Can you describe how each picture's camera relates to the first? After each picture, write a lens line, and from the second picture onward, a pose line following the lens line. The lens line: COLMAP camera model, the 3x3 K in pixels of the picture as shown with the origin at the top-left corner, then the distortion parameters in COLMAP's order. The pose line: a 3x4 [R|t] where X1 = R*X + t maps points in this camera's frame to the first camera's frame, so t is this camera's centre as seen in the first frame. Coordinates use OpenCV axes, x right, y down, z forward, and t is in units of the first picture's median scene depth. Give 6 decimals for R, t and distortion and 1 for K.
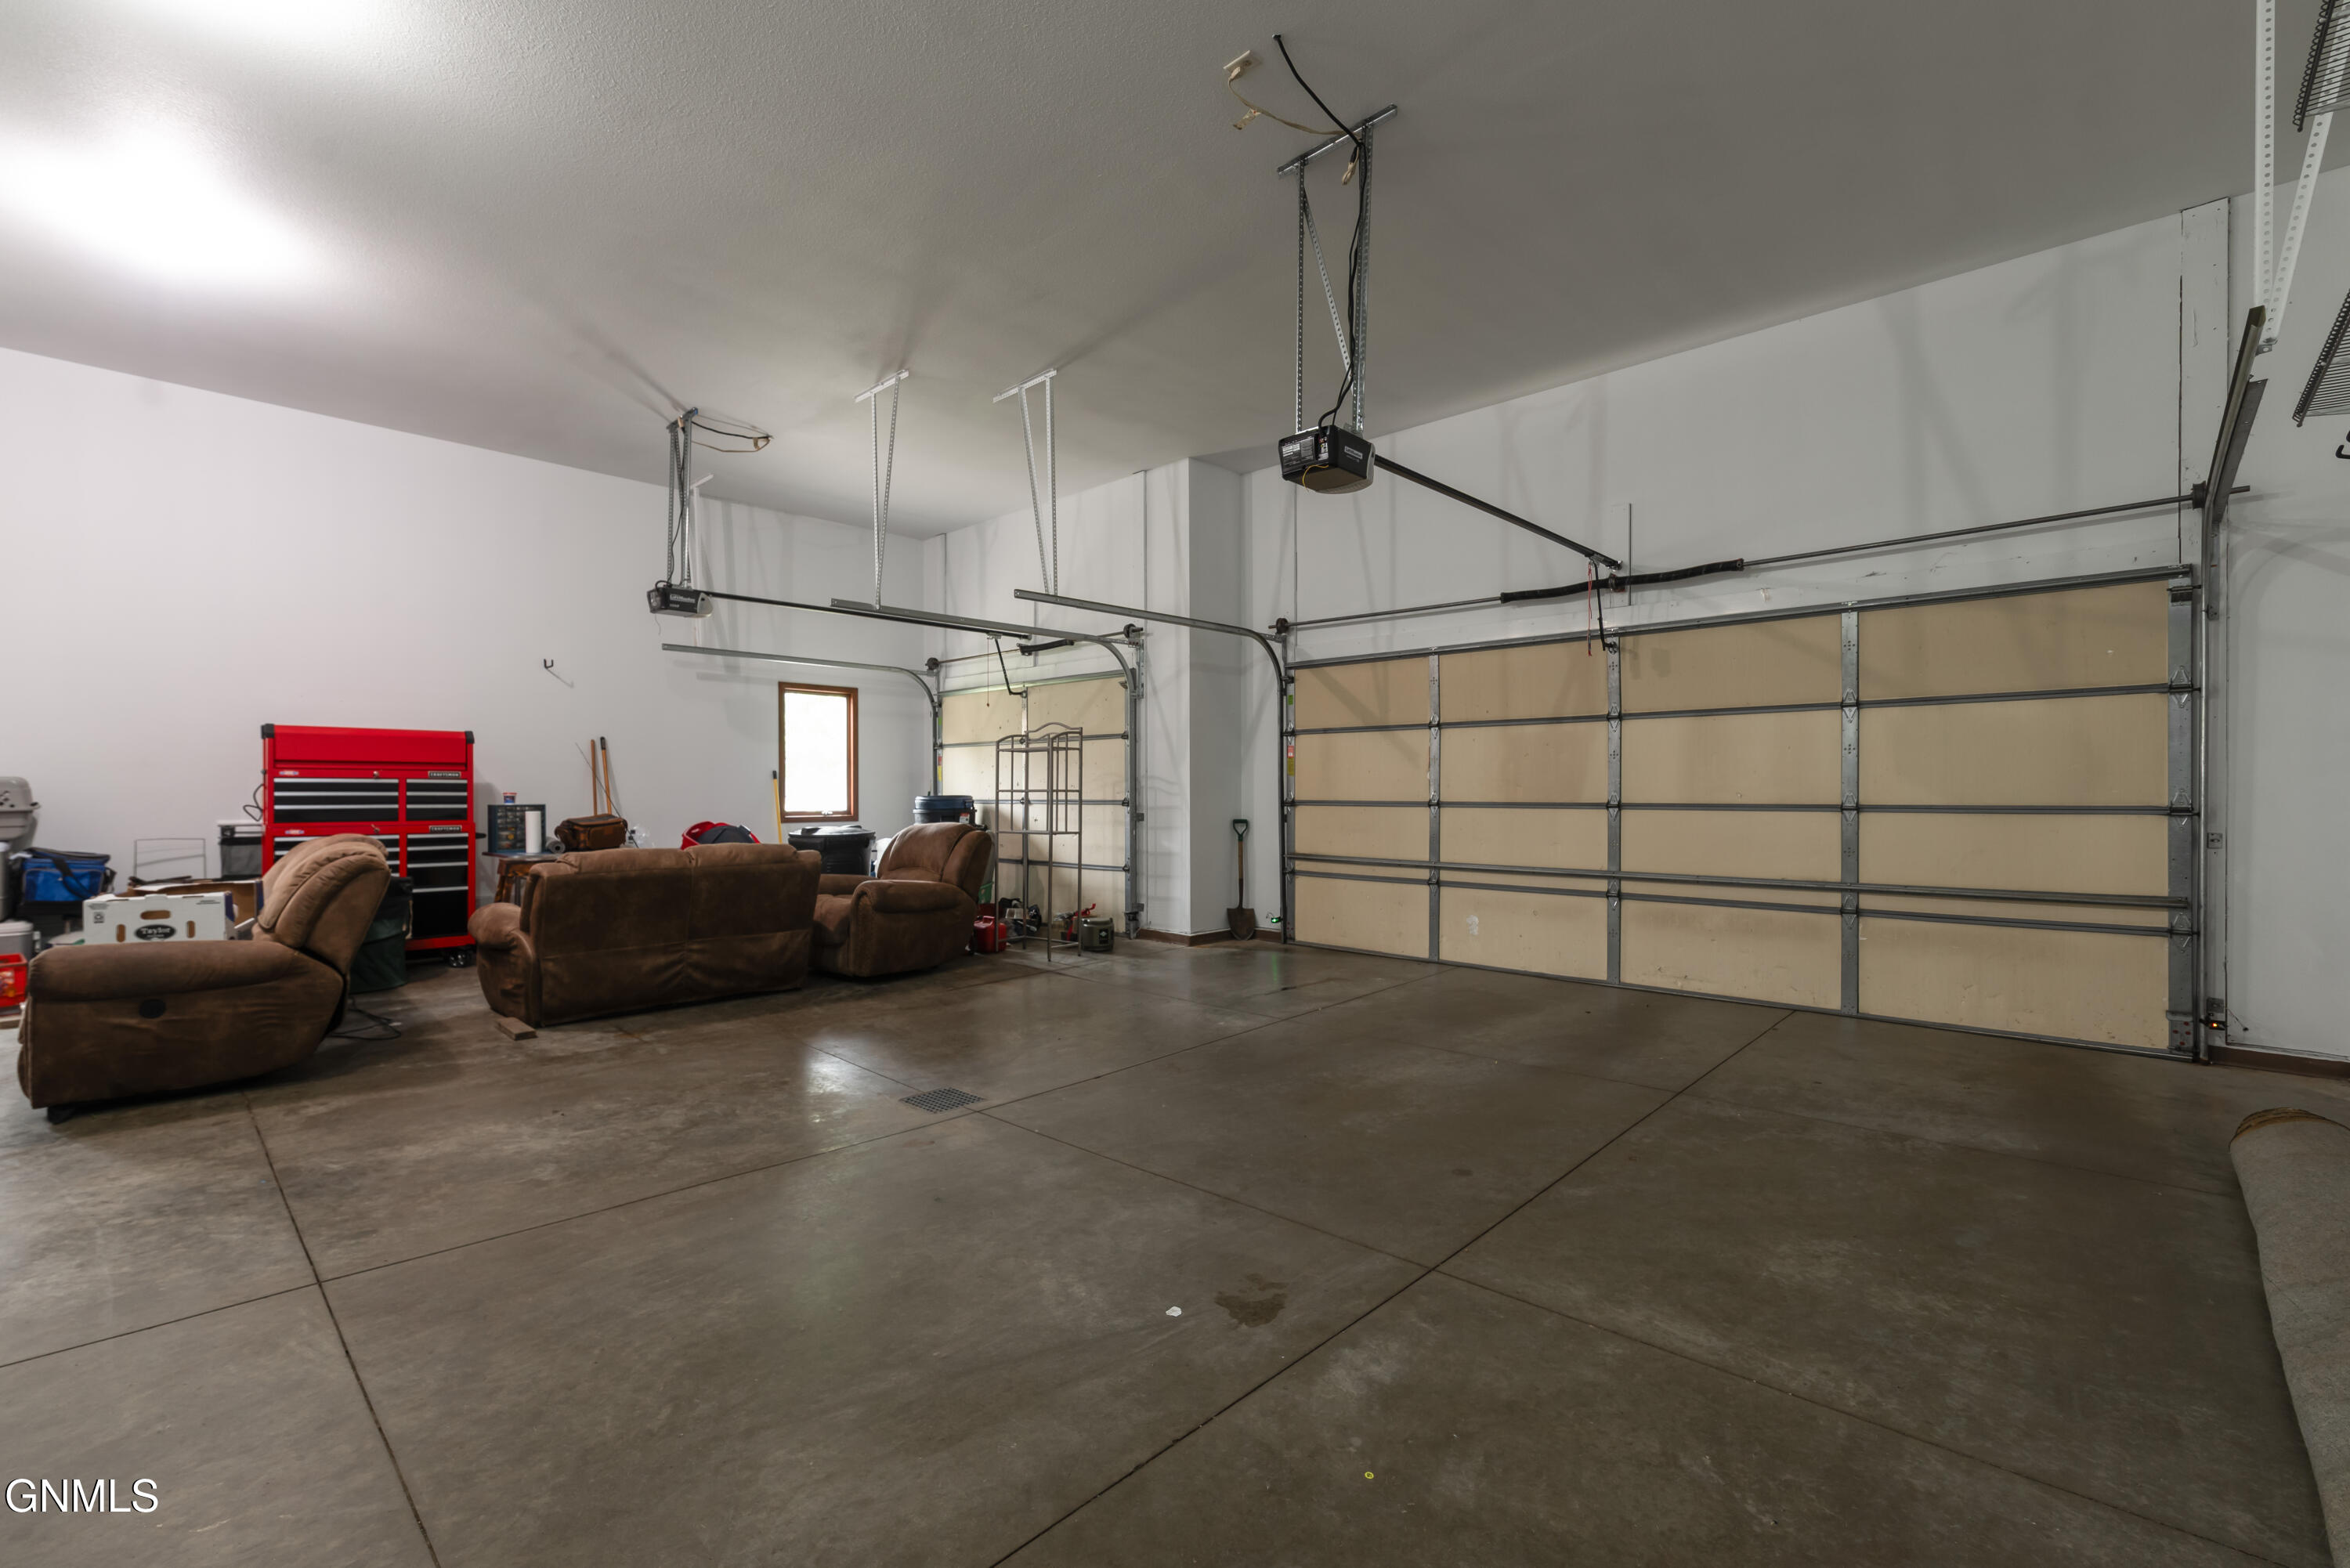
lens RADIAL K [[1005.6, 0, 1178.5], [0, 1005.6, 795.6], [0, 0, 1]] dist [-0.001047, 0.000762]
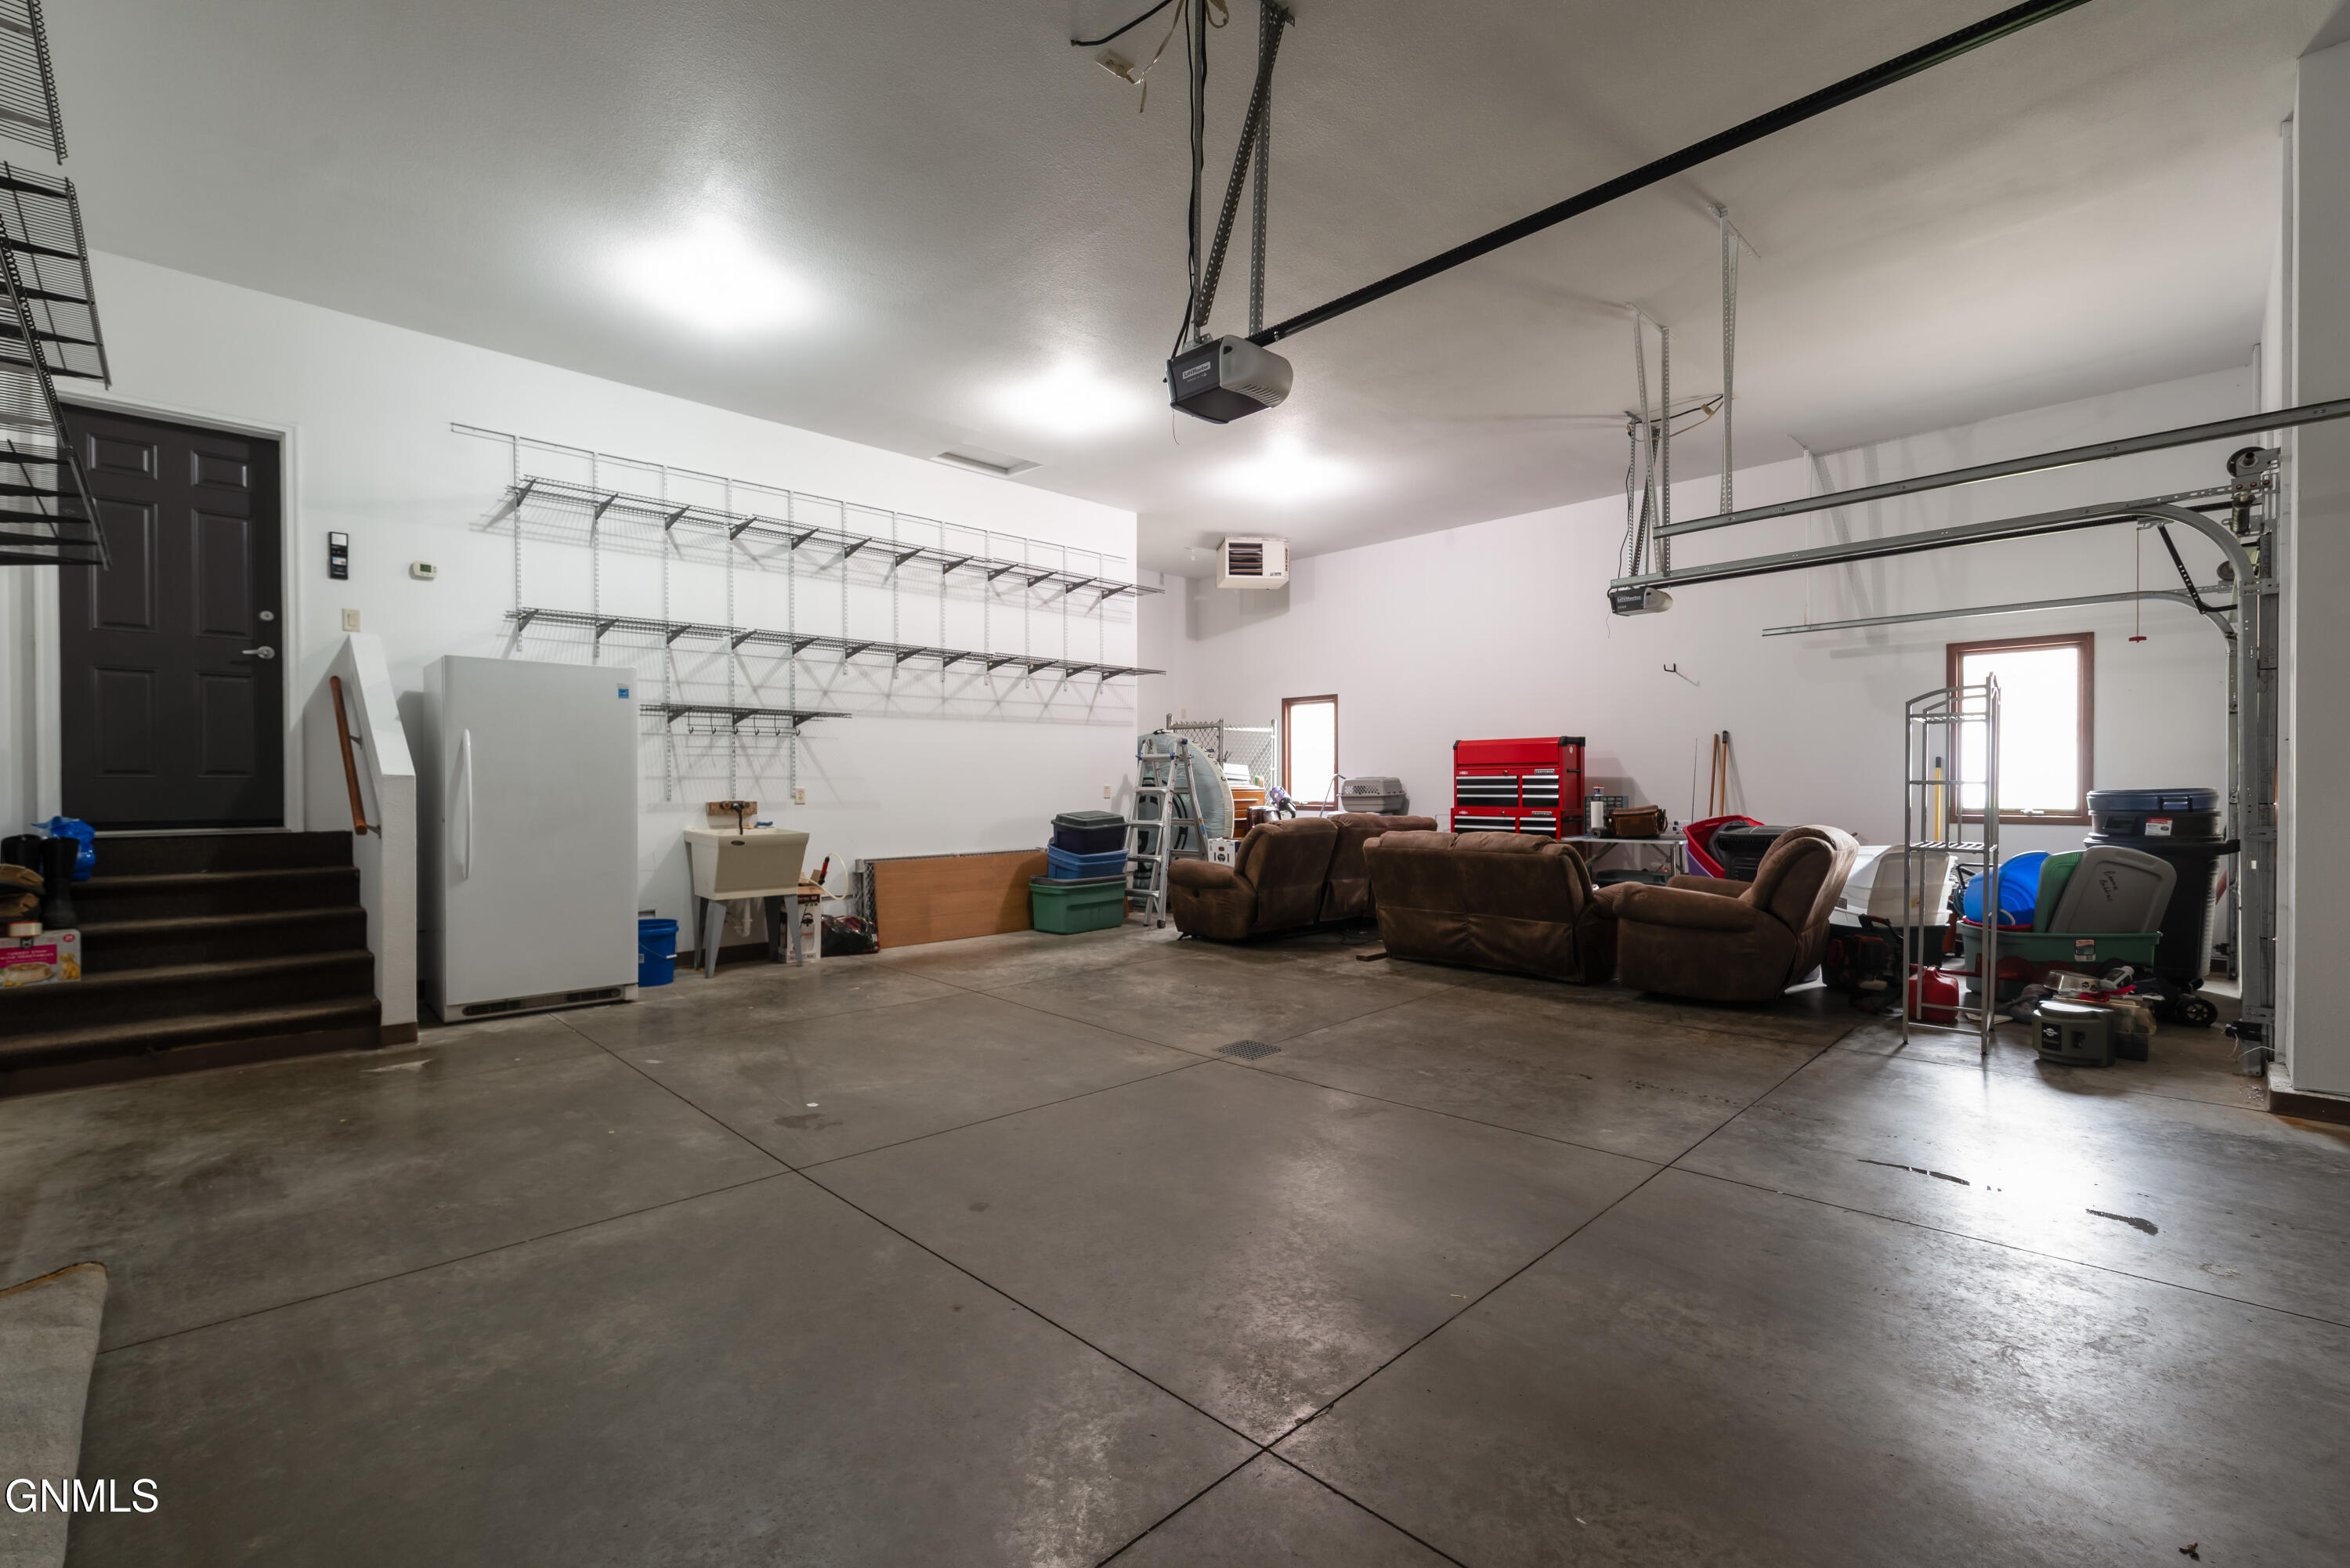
lens RADIAL K [[1005.6, 0, 1178.5], [0, 1005.6, 795.6], [0, 0, 1]] dist [-0.001047, 0.000762]
pose [[-0.033786, 0.009518, -0.999384, 0.904803], [0.000189, 0.999955, 0.009517, -0.004367], [0.999429, 0.000133, -0.033786, 0.926641]]
